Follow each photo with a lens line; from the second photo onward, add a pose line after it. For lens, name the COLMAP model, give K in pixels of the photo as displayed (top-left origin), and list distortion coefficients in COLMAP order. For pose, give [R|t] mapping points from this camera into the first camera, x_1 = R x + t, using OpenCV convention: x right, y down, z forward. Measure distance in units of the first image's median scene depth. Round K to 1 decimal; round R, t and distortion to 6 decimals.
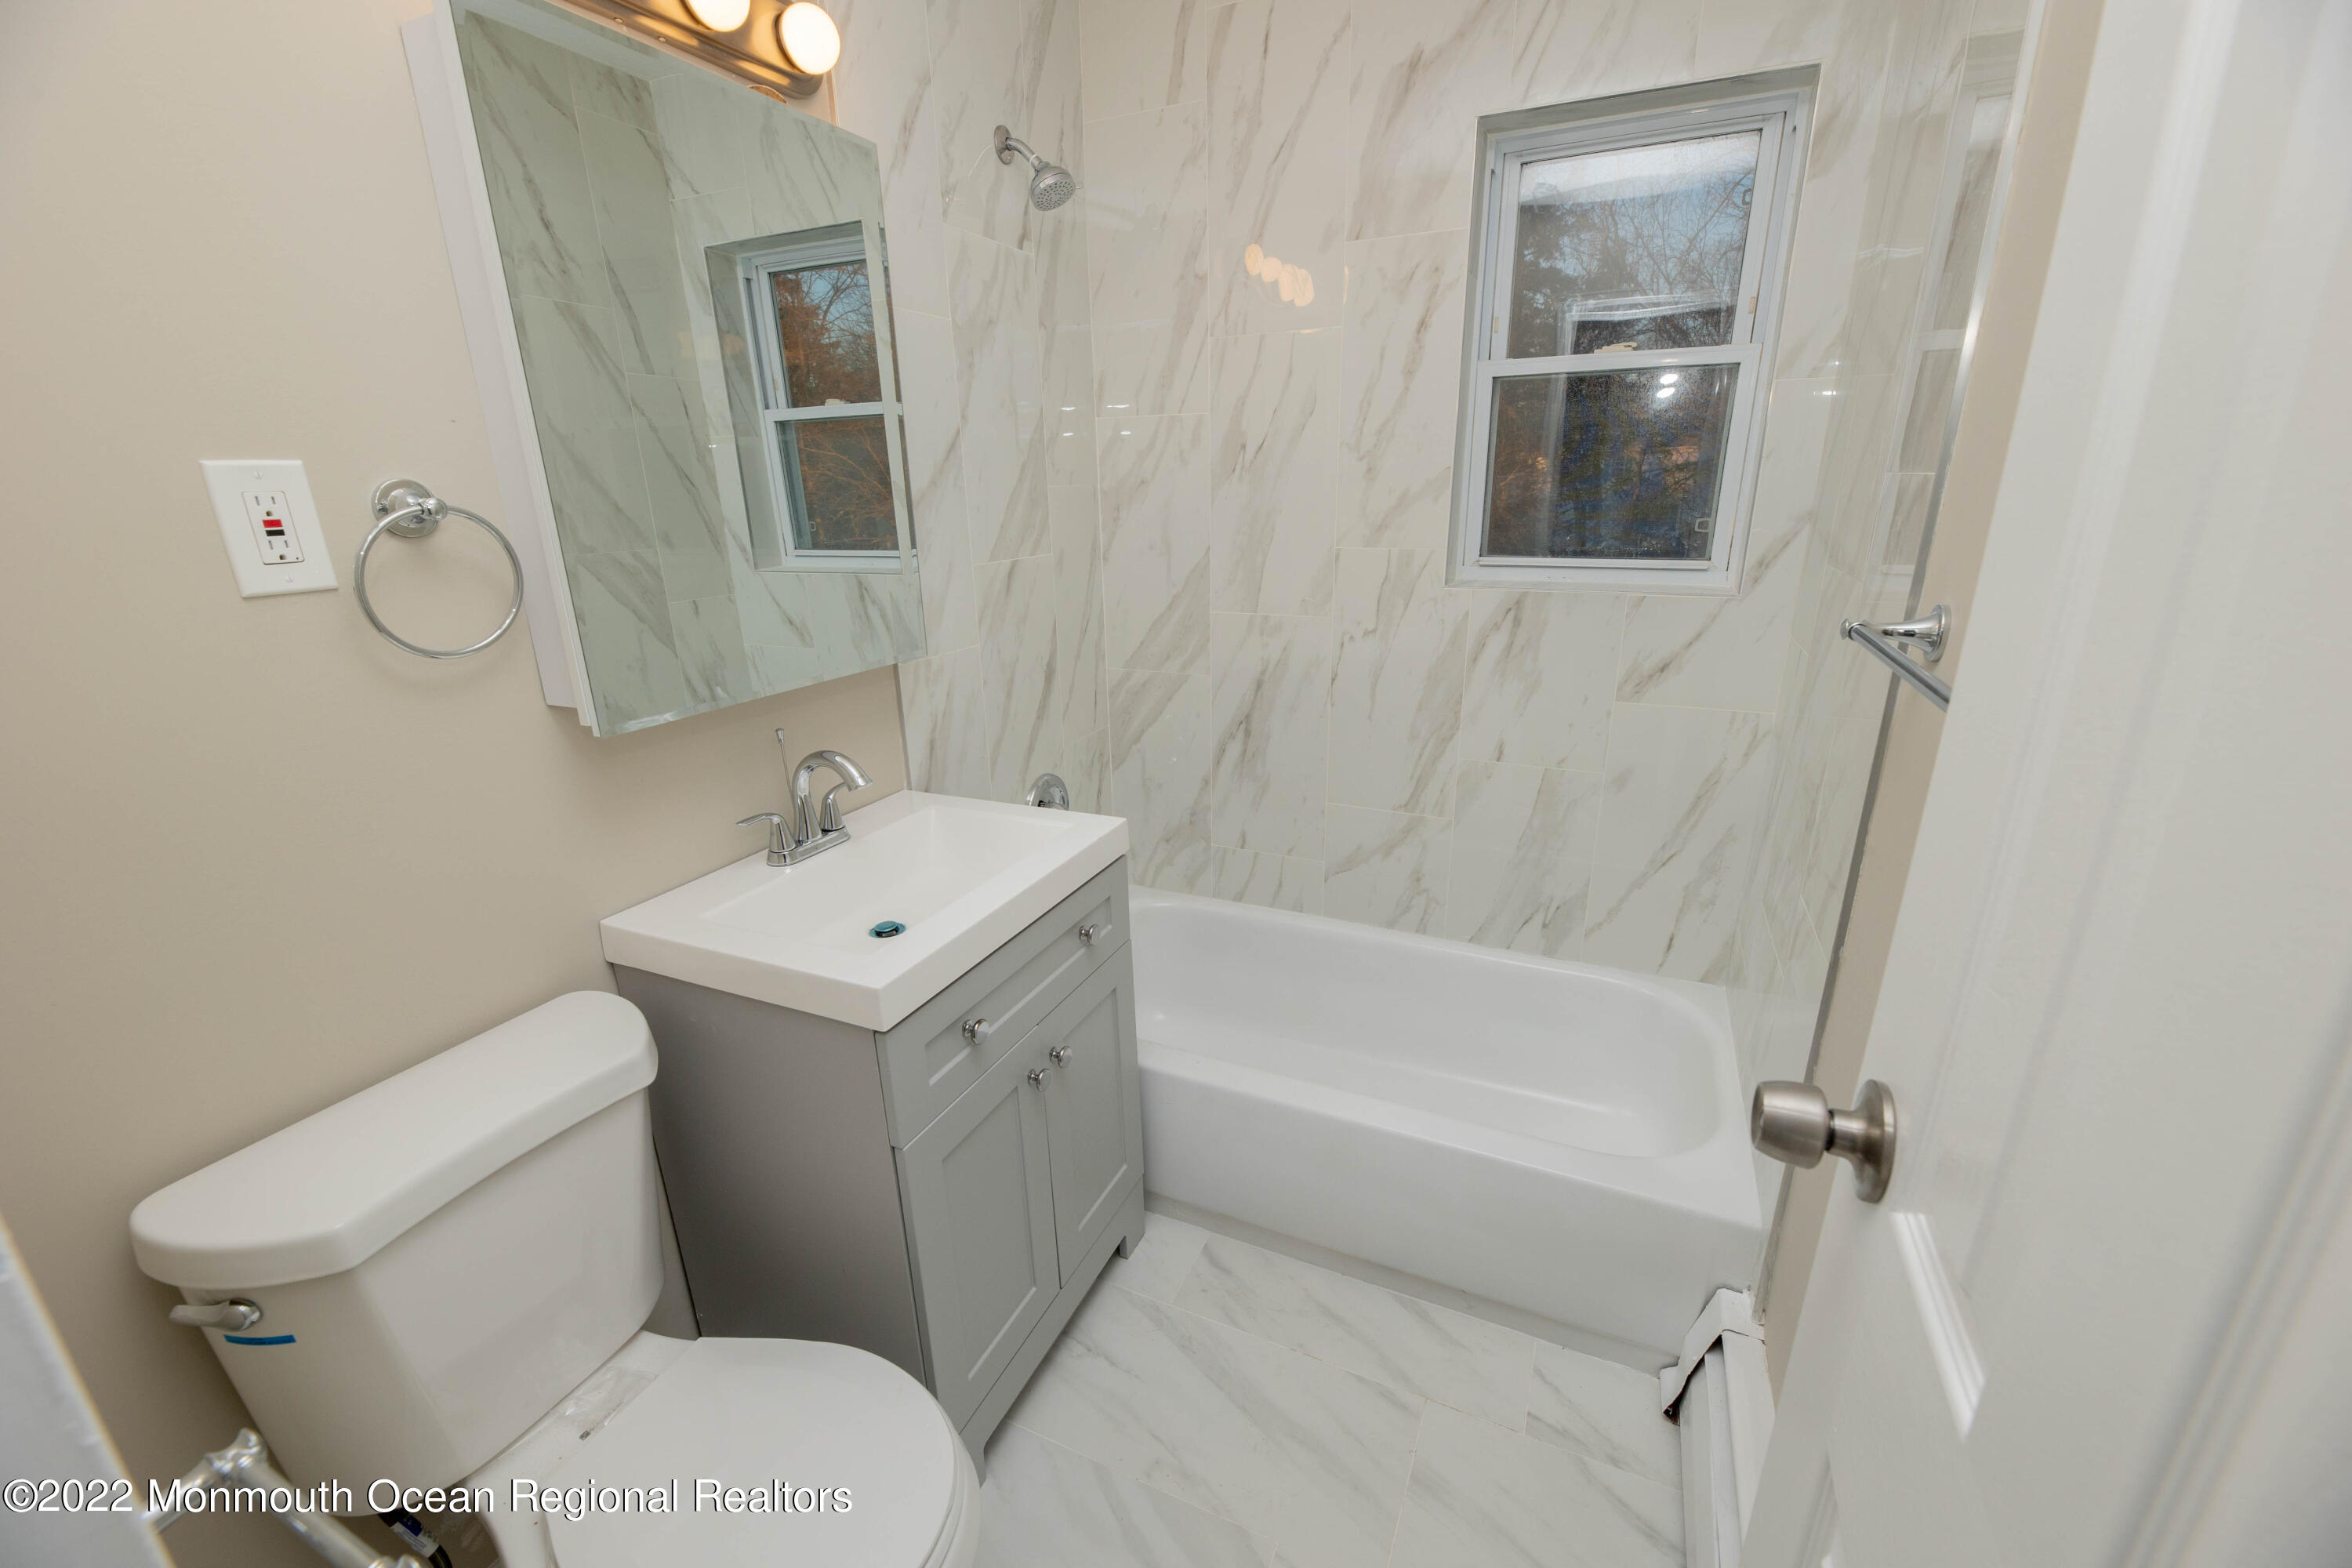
lens RADIAL K [[946.0, 0, 1177.5], [0, 946.0, 786.5], [0, 0, 1]] dist [0.000643, -0.003970]
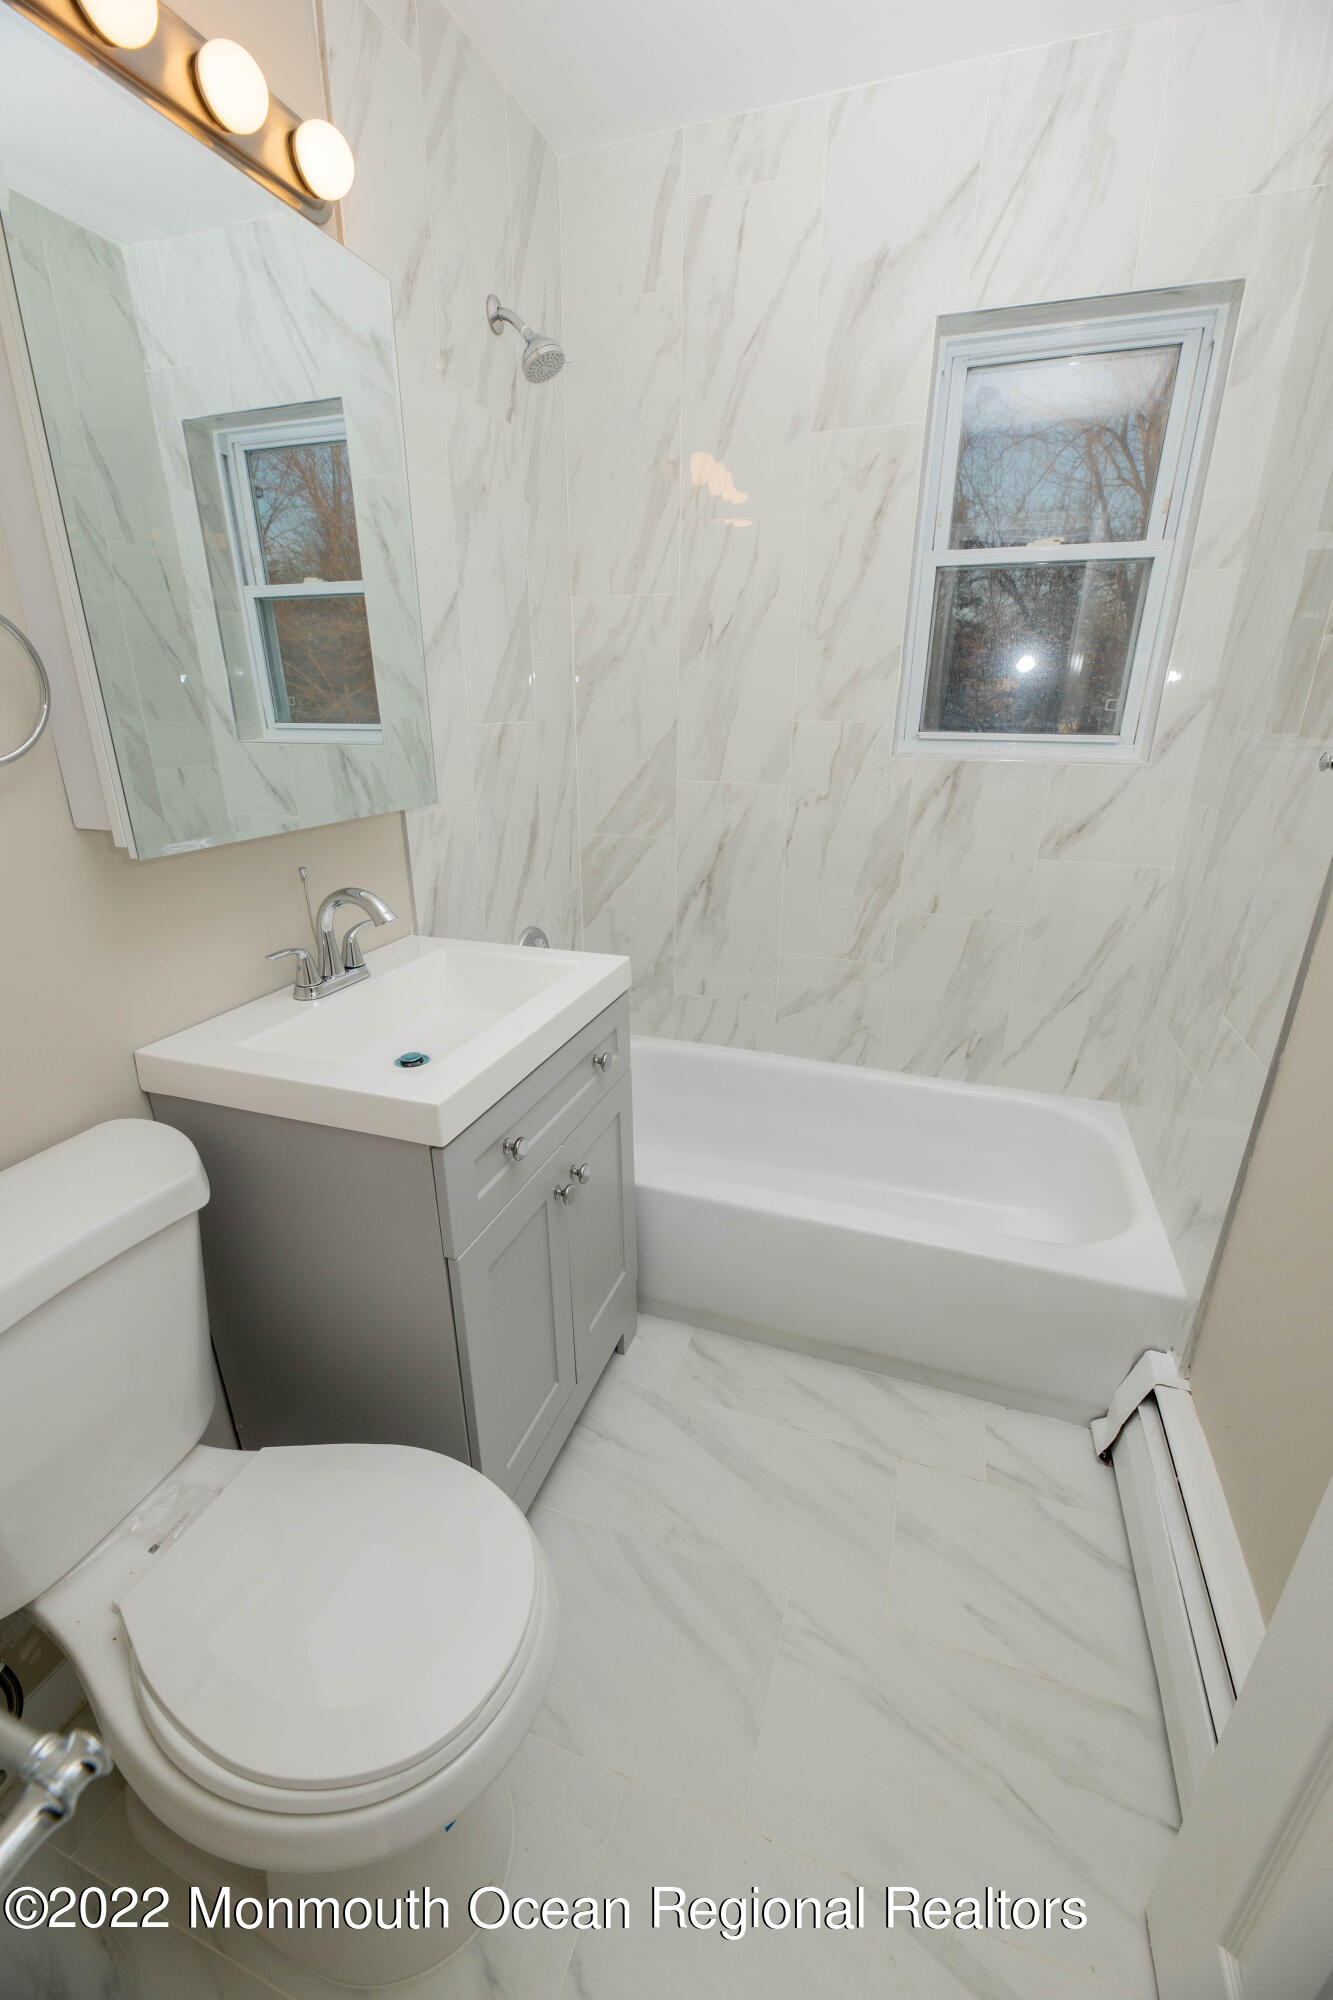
lens RADIAL K [[804.4, 0, 666.5], [0, 804.4, 1000.0], [0, 0, 1]] dist [0.000643, -0.003970]
pose [[0.995363, -0.011474, 0.095508, -0.084425], [0.007063, 0.998898, 0.046404, 0.034413], [-0.095935, -0.045515, 0.994346, 0.063828]]
